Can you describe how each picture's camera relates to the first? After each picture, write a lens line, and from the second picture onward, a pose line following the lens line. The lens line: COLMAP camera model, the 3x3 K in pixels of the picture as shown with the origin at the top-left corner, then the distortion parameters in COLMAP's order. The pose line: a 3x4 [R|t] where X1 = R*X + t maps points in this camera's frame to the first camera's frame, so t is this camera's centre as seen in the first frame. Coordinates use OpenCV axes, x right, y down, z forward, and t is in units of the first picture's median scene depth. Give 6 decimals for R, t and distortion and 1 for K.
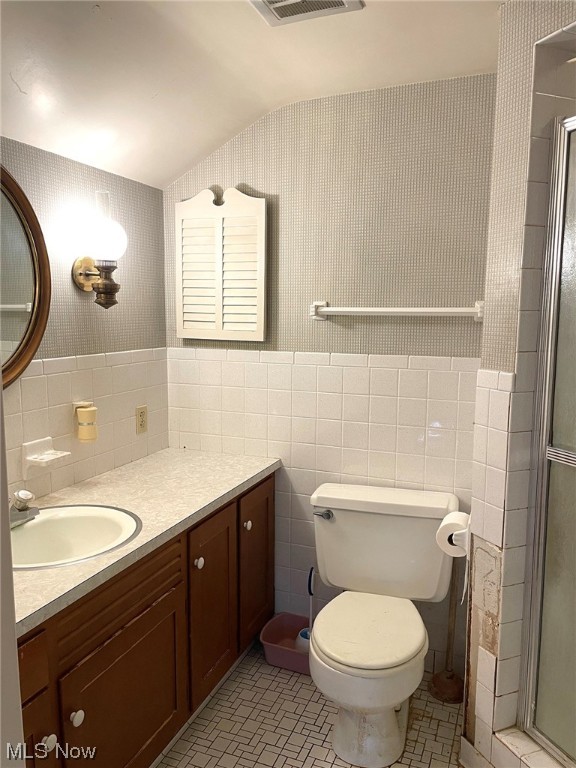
lens RADIAL K [[587.4, 0, 287.4], [0, 587.4, 383.8], [0, 0, 1]] dist [0.002598, 0.001749]
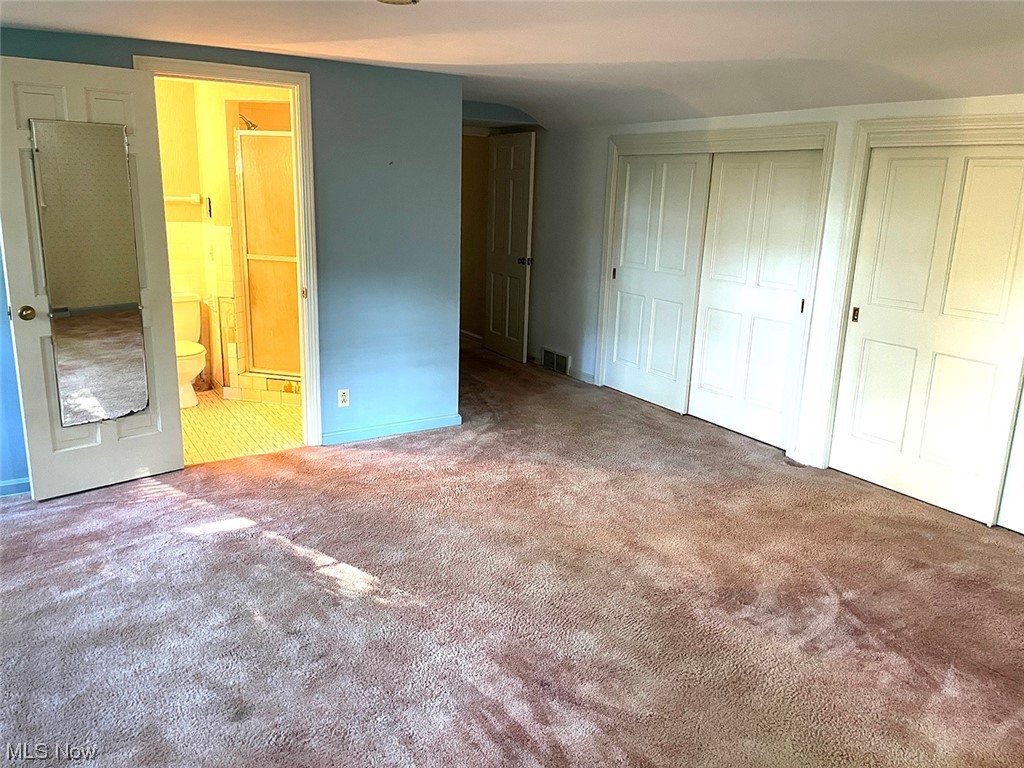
lens RADIAL K [[783.1, 0, 511.1], [0, 783.1, 384.3], [0, 0, 1]] dist [0.002598, 0.001749]
pose [[0.608825, -0.191443, 0.769858, -1.603837], [0.085958, 0.980651, 0.175884, 0.146461], [-0.788634, -0.040907, 0.613501, -2.080368]]
